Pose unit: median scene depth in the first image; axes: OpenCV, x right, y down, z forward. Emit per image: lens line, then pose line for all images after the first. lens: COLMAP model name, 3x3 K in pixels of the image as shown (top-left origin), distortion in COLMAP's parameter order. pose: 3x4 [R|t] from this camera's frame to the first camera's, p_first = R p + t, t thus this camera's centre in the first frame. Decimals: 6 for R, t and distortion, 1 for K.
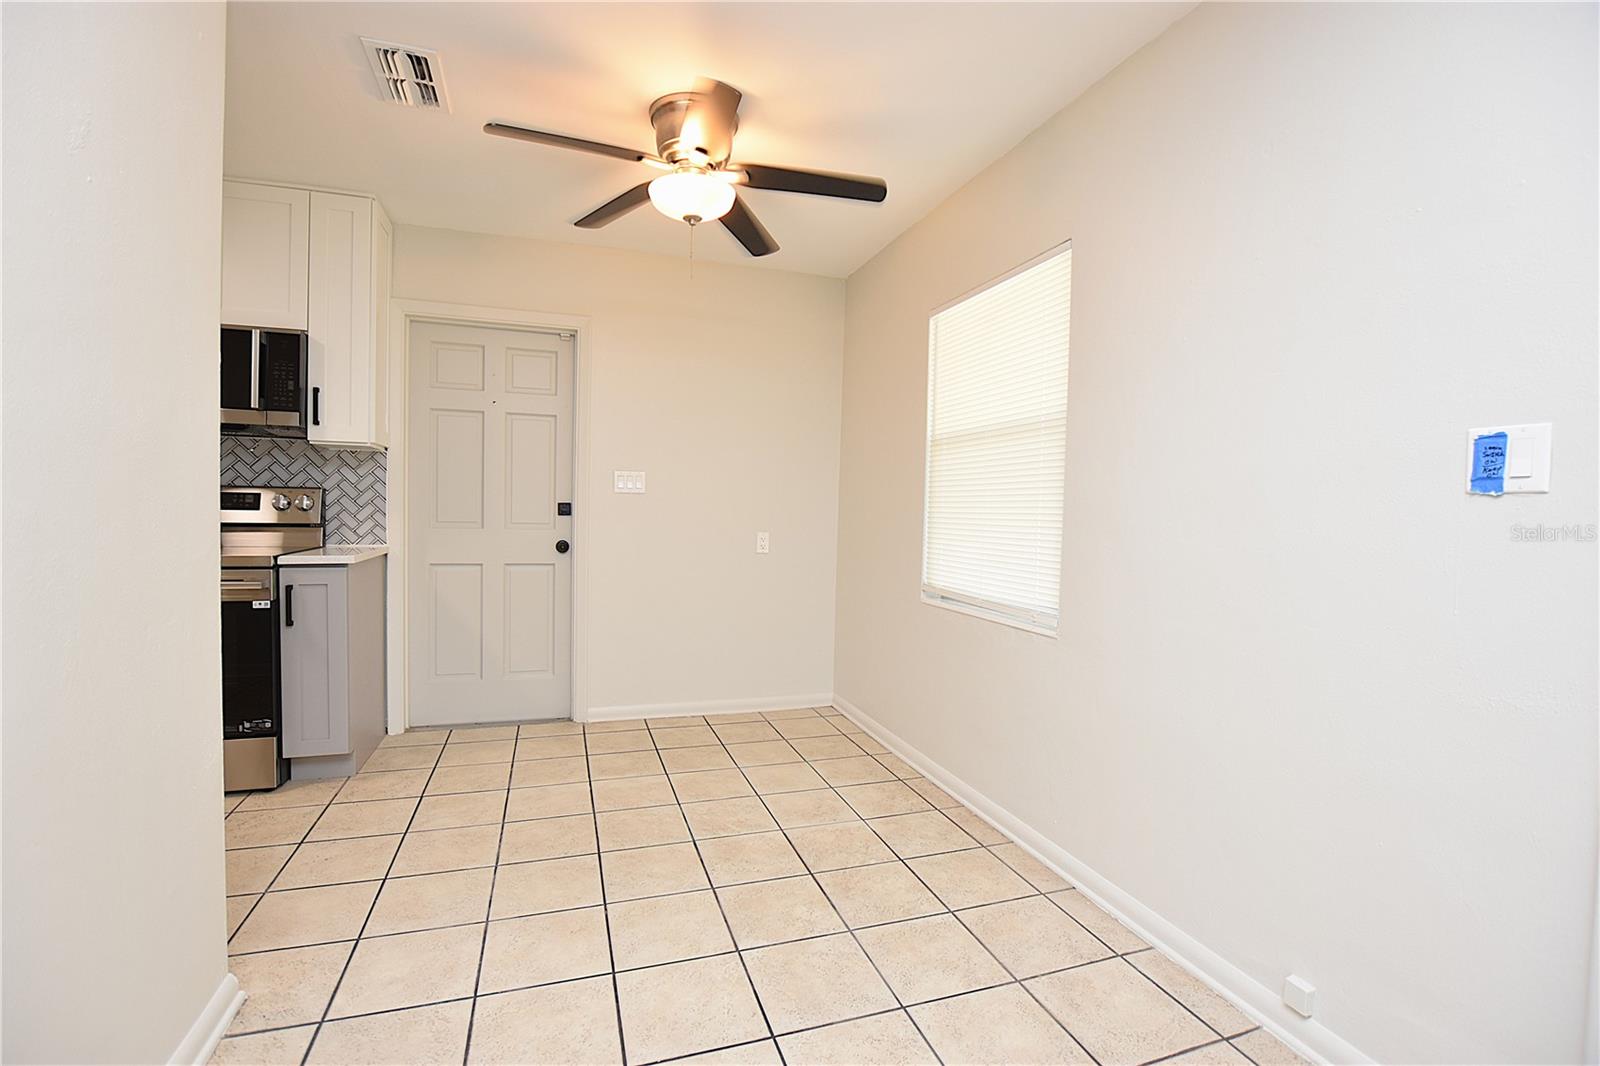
lens RADIAL K [[708.5, 0, 796.9], [0, 708.5, 535.1], [0, 0, 1]] dist [-0.027000, 0.000794]
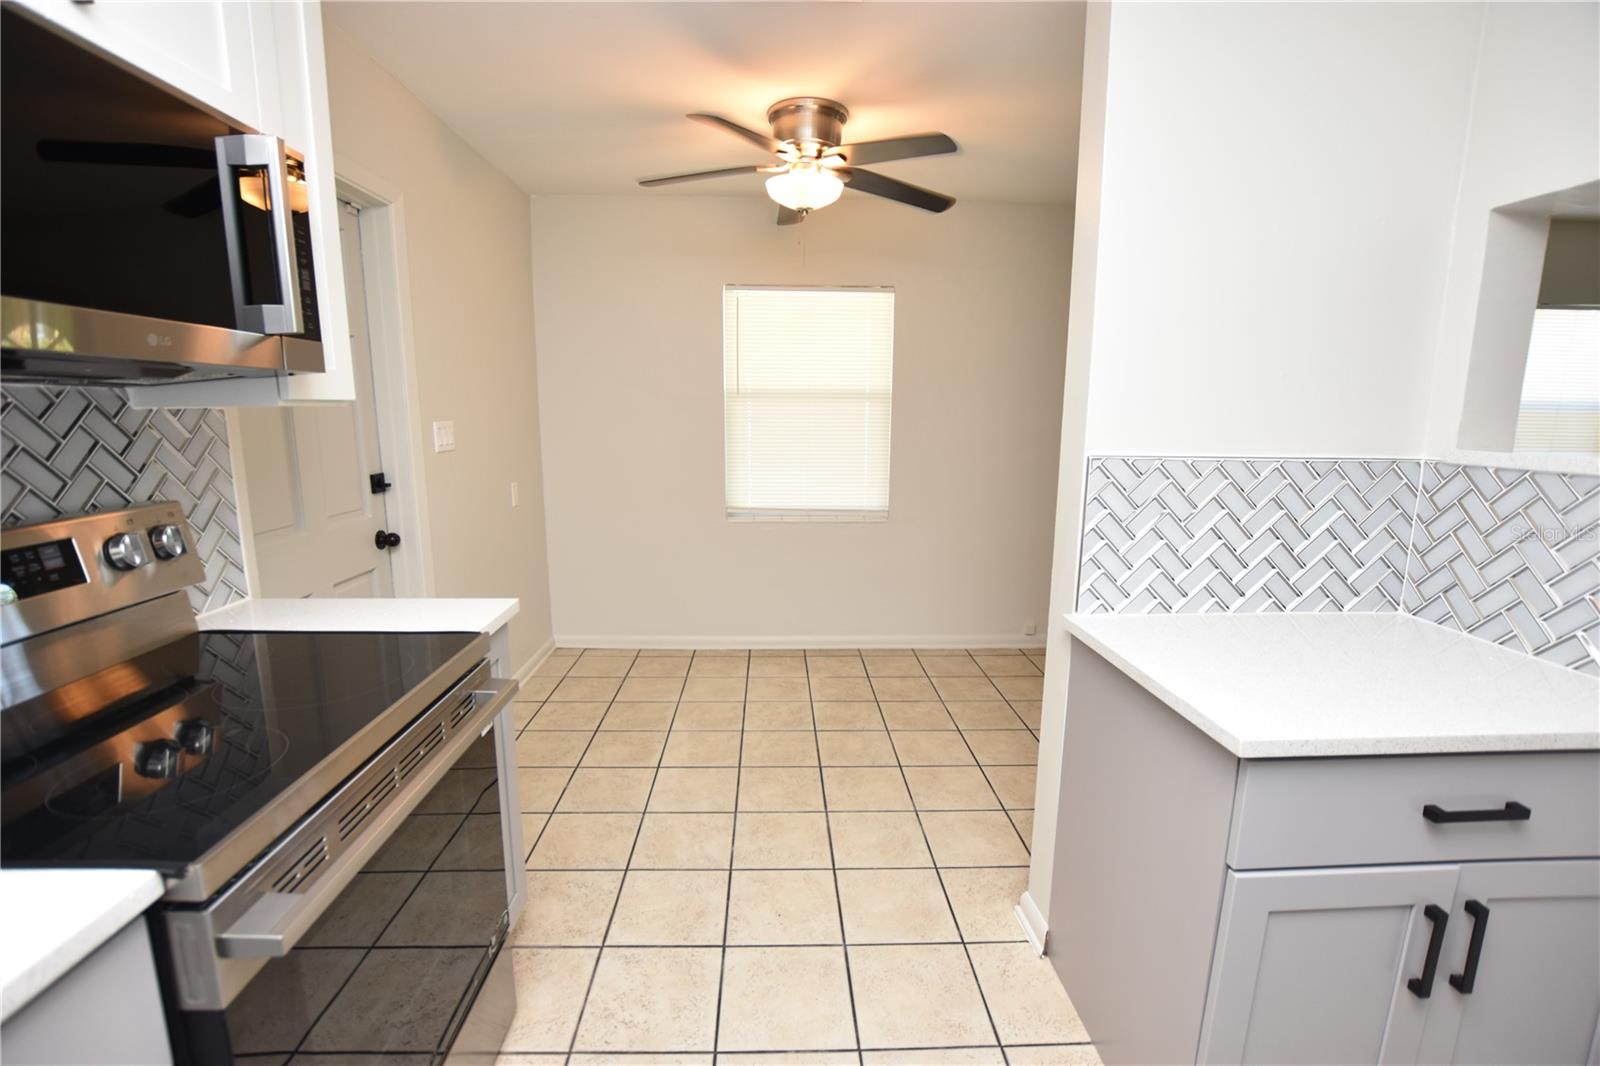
lens RADIAL K [[708.5, 0, 796.9], [0, 708.5, 535.1], [0, 0, 1]] dist [-0.027000, 0.000794]
pose [[0.291386, -0.188533, 0.937843, -1.003690], [0.033938, 0.981807, 0.186826, -0.117432], [-0.956003, -0.022610, 0.292483, 0.522371]]
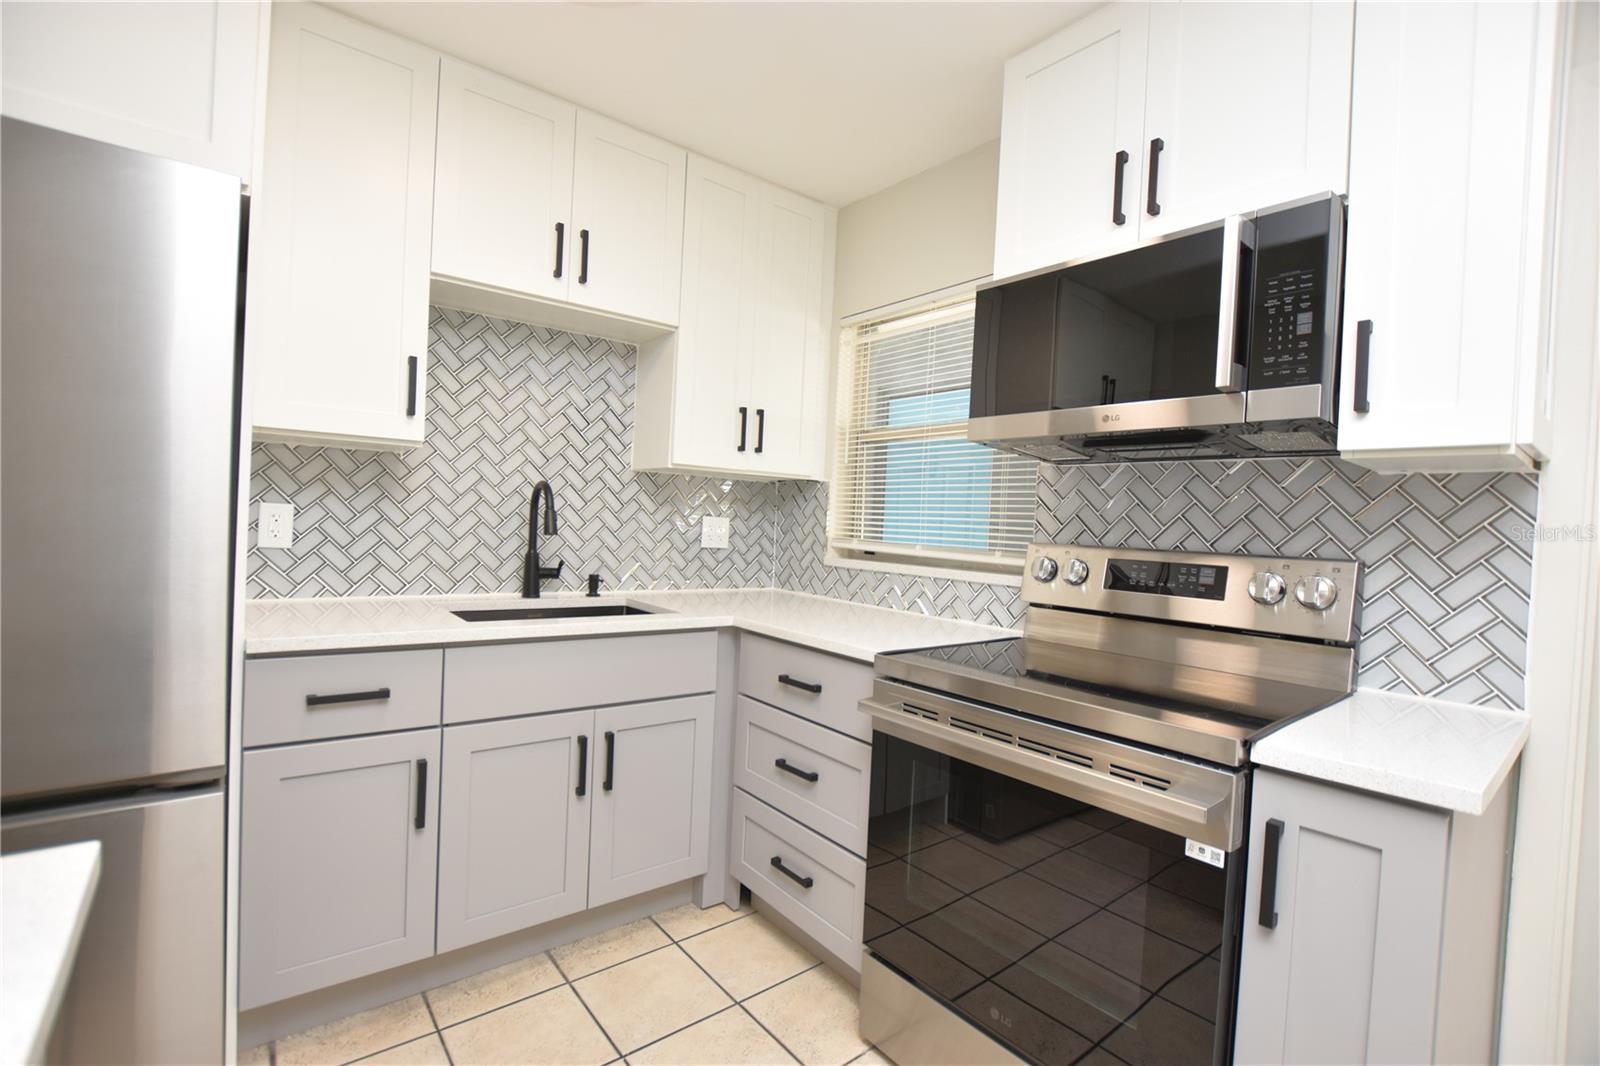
lens RADIAL K [[708.5, 0, 796.9], [0, 708.5, 535.1], [0, 0, 1]] dist [-0.027000, 0.000794]
pose [[0.344703, 0.010270, -0.938655, -0.399605], [-0.072085, 0.997277, -0.015560, -0.052725], [0.935940, 0.073026, 0.344505, 0.530564]]
